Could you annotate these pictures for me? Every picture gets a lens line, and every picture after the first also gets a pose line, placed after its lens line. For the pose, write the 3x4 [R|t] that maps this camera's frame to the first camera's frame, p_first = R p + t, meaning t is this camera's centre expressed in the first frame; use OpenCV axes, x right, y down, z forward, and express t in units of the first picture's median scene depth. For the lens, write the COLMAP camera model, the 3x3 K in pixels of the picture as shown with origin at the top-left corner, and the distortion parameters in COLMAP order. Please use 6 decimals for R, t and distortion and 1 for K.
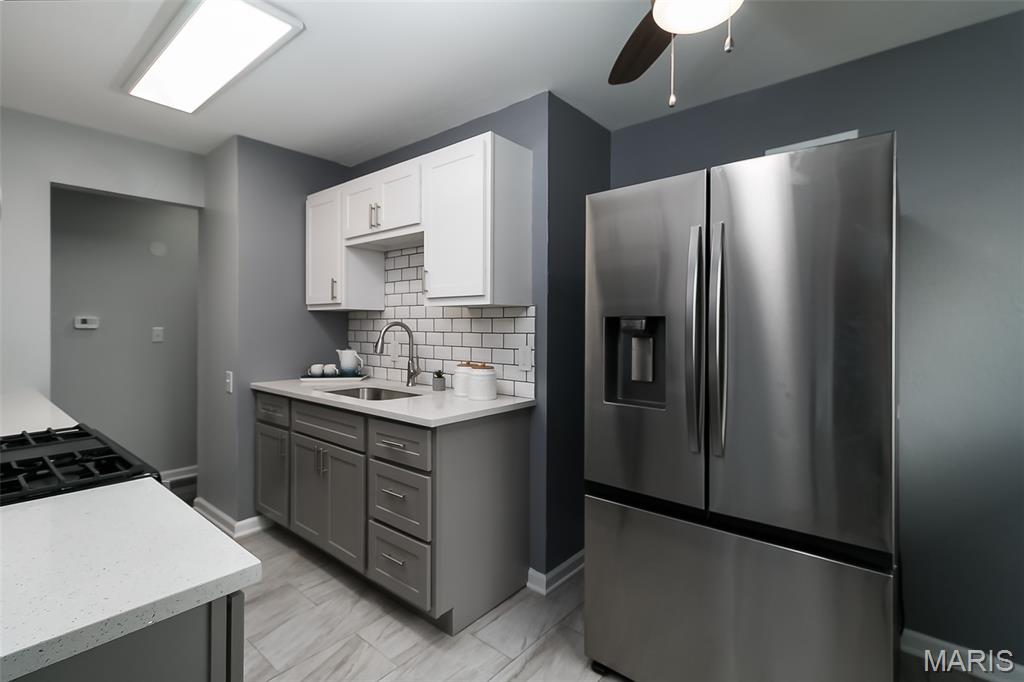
lens RADIAL K [[477.0, 0, 510.6], [0, 477.0, 319.9], [0, 0, 1]] dist [0.005077, 0.000788]
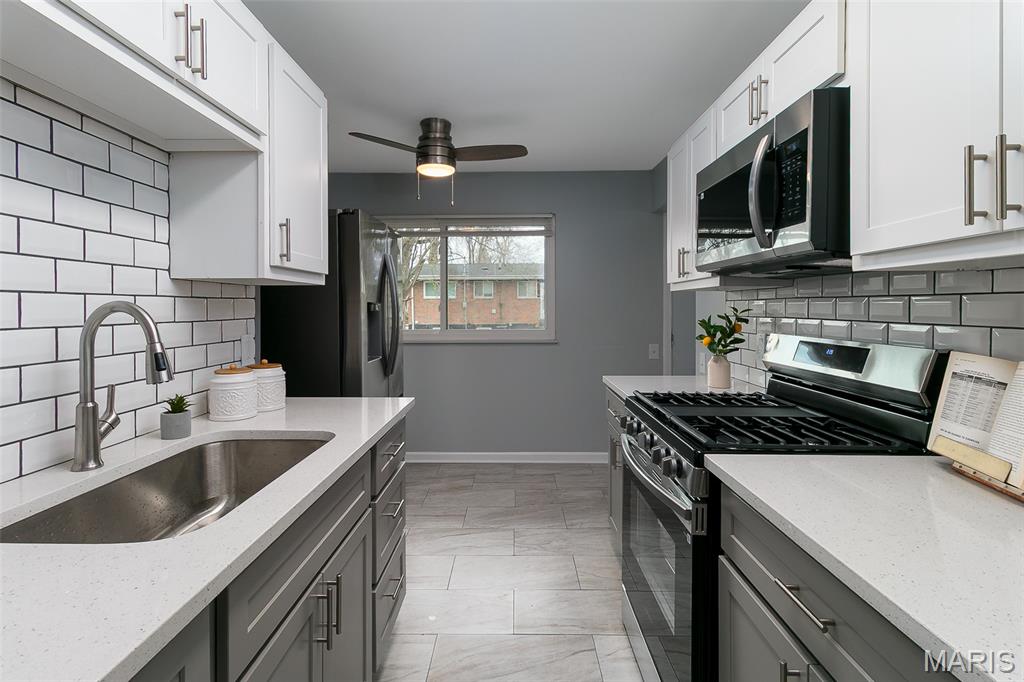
lens RADIAL K [[477.0, 0, 510.6], [0, 477.0, 319.9], [0, 0, 1]] dist [0.005077, 0.000788]
pose [[-0.639488, -0.016350, 0.768627, -0.783706], [-0.001607, 0.999800, 0.019931, 0.010130], [-0.768799, 0.011510, -0.639386, 1.033291]]
